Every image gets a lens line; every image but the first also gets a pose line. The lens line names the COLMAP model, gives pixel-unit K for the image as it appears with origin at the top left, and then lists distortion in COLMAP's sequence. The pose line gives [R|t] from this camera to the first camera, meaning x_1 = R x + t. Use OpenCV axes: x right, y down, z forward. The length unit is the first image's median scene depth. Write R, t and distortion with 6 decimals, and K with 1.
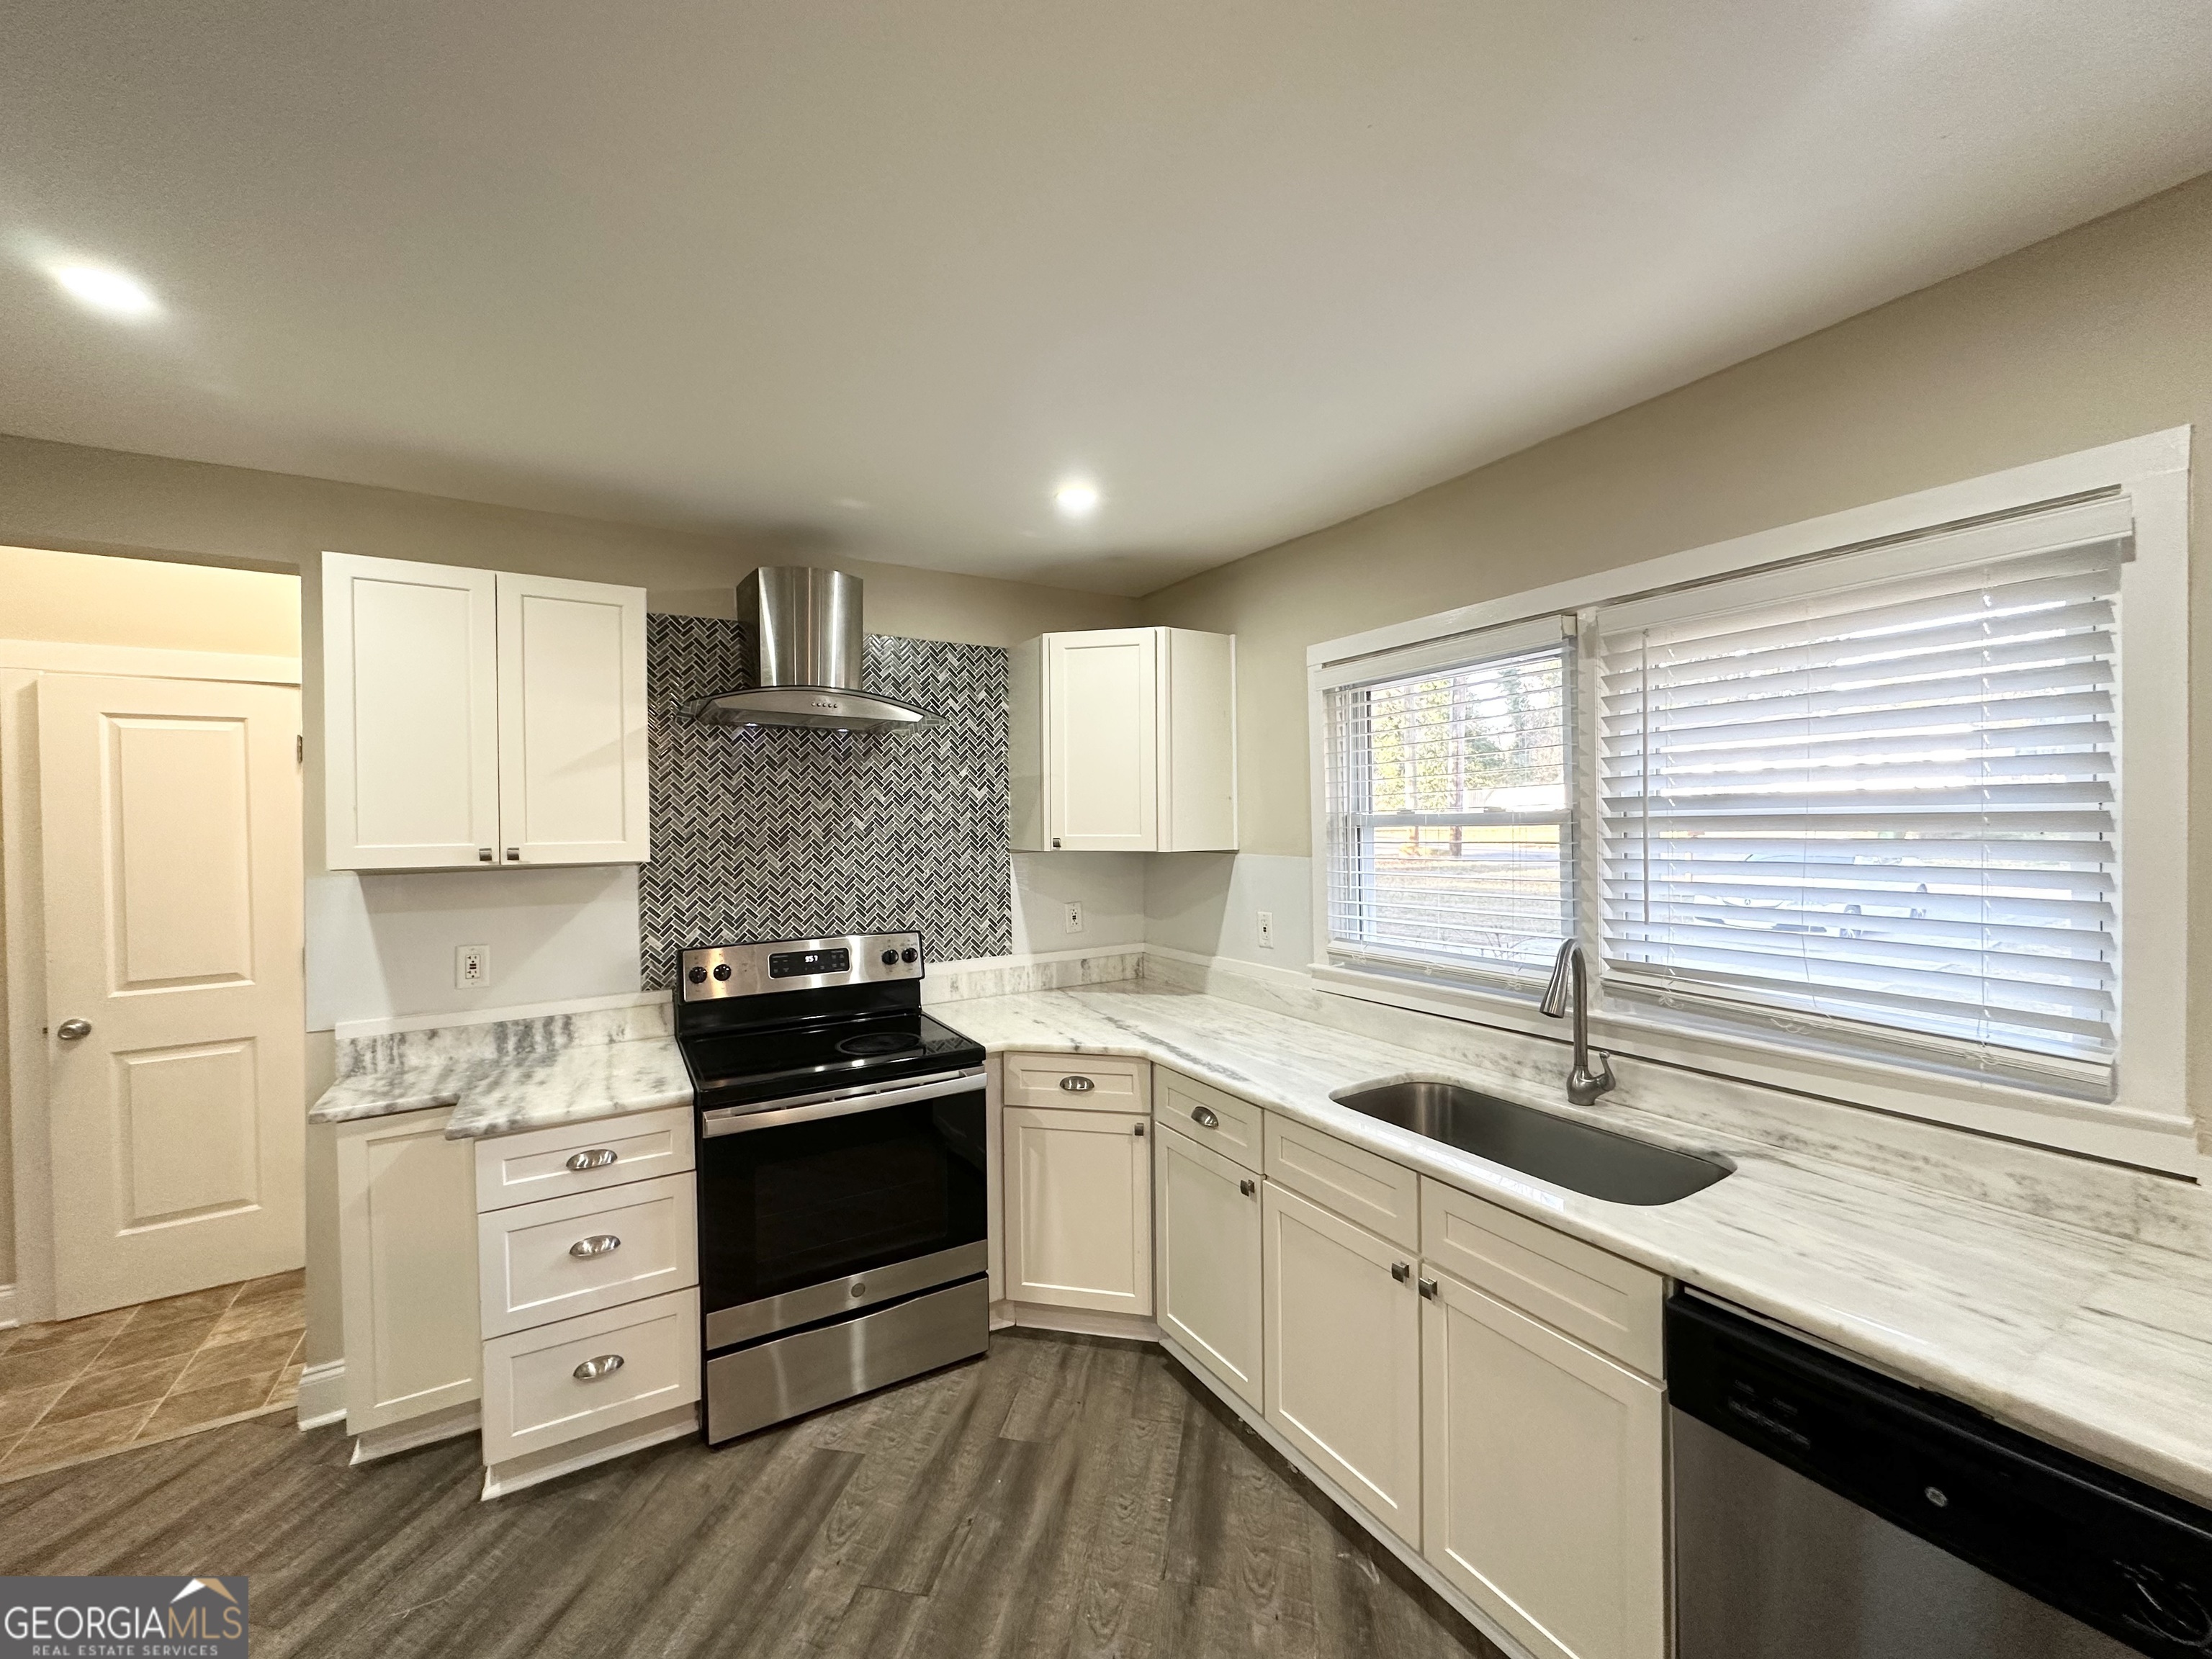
lens RADIAL K [[879.1, 0, 1106.0], [0, 879.1, 829.5], [0, 0, 1]] dist [0.000692, -0.000099]
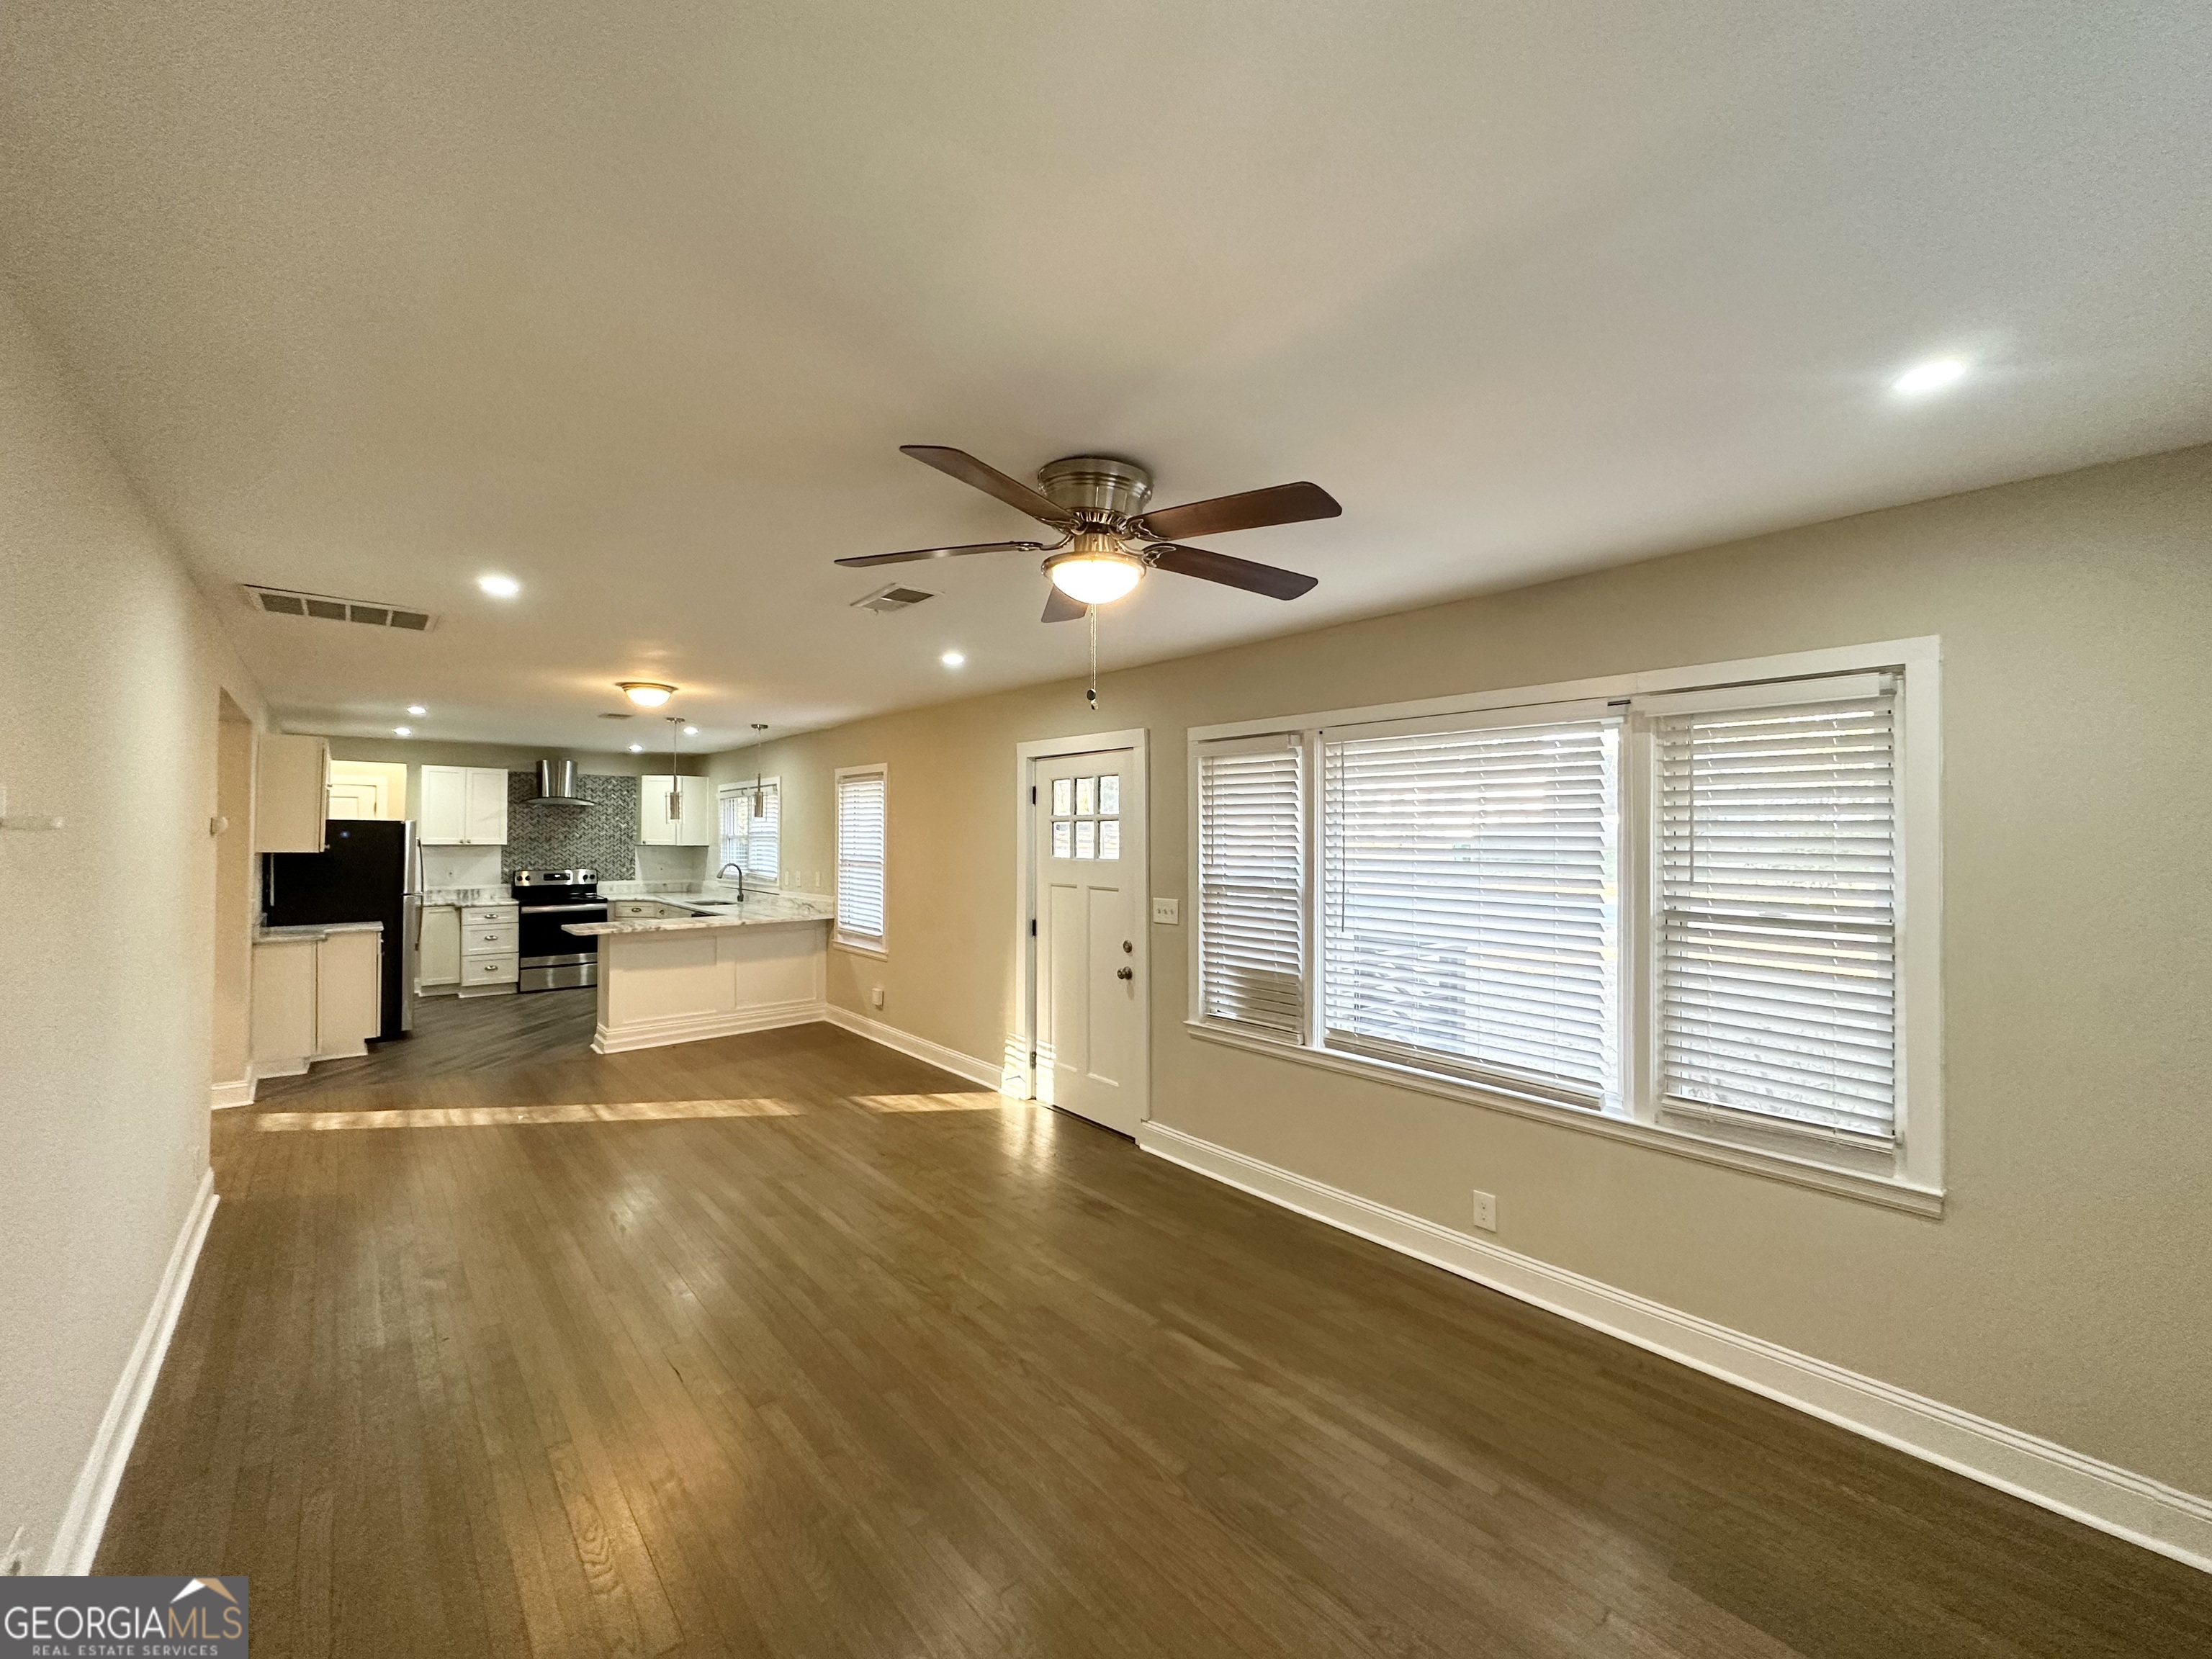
lens RADIAL K [[879.1, 0, 1106.0], [0, 879.1, 829.5], [0, 0, 1]] dist [0.000692, -0.000099]
pose [[0.986364, 0.018247, 0.163562, 1.236984], [-0.014980, 0.999663, -0.021186, 0.013271], [-0.163894, 0.018447, 0.986305, -2.784034]]
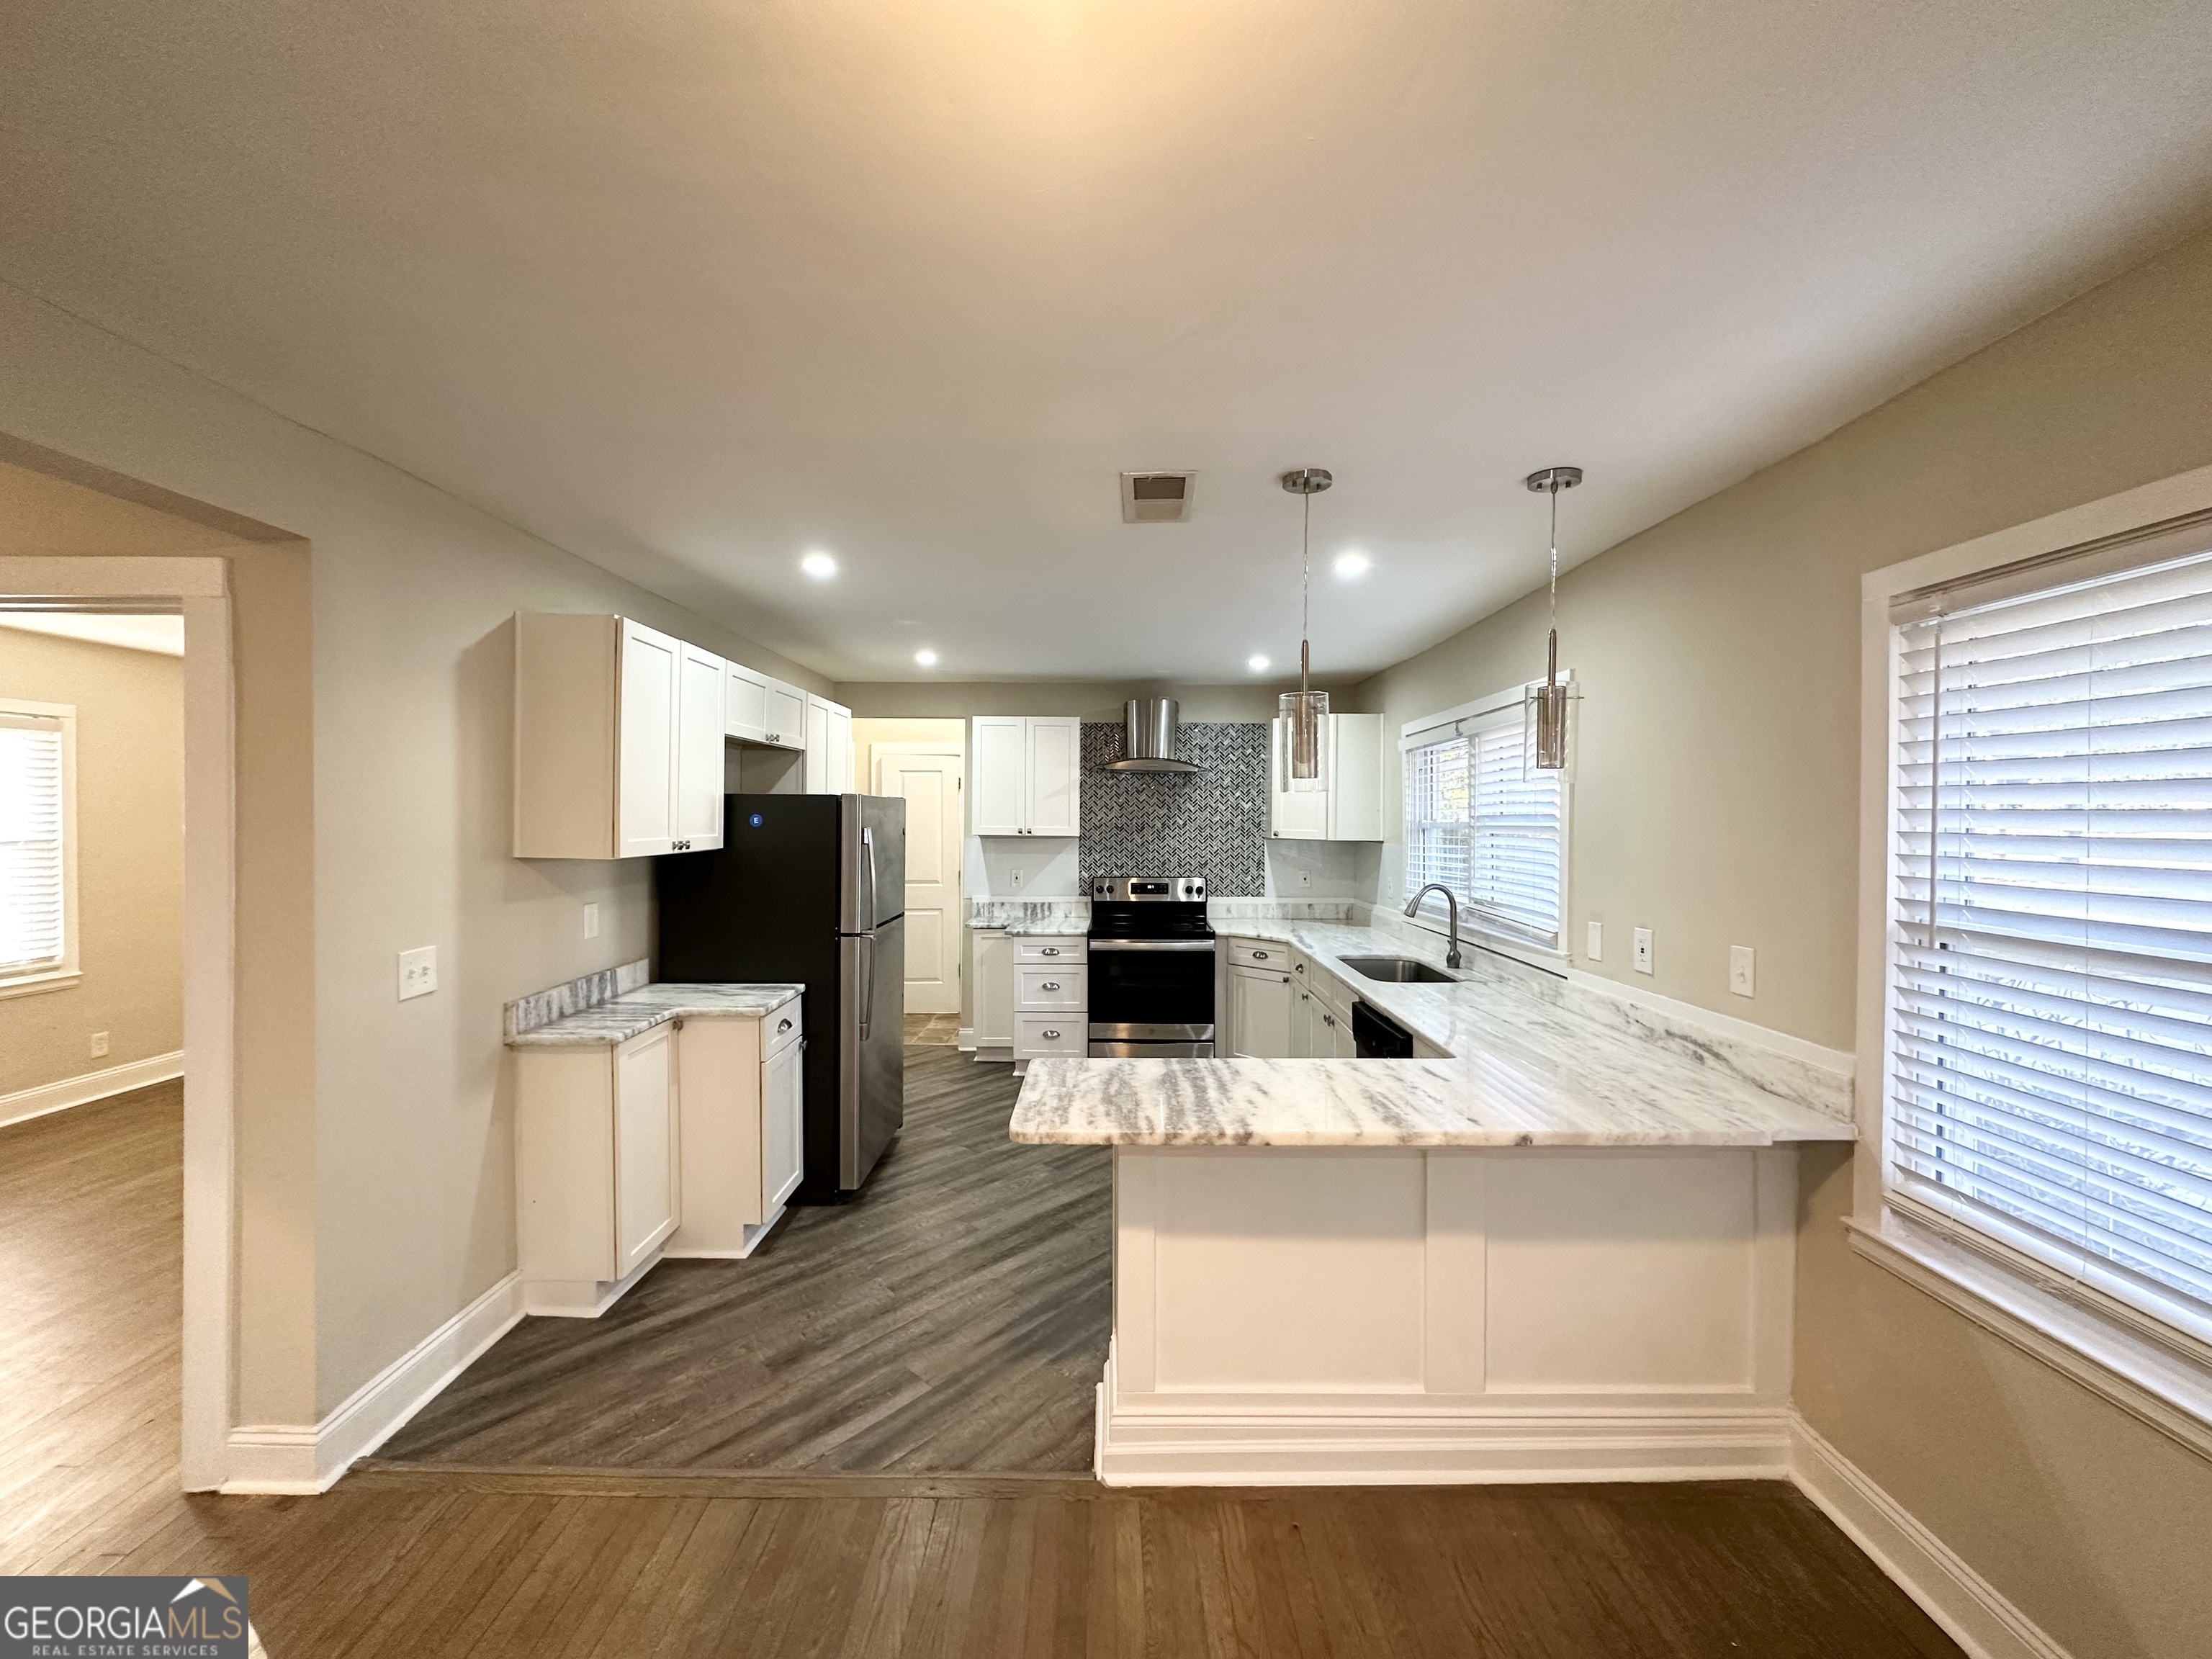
lens RADIAL K [[879.1, 0, 1106.0], [0, 879.1, 829.5], [0, 0, 1]] dist [0.000692, -0.000099]
pose [[0.851048, 0.023125, -0.524579, 0.696183], [-0.021215, 0.999728, 0.009653, -0.004236], [0.524660, 0.002913, 0.851307, -0.856682]]
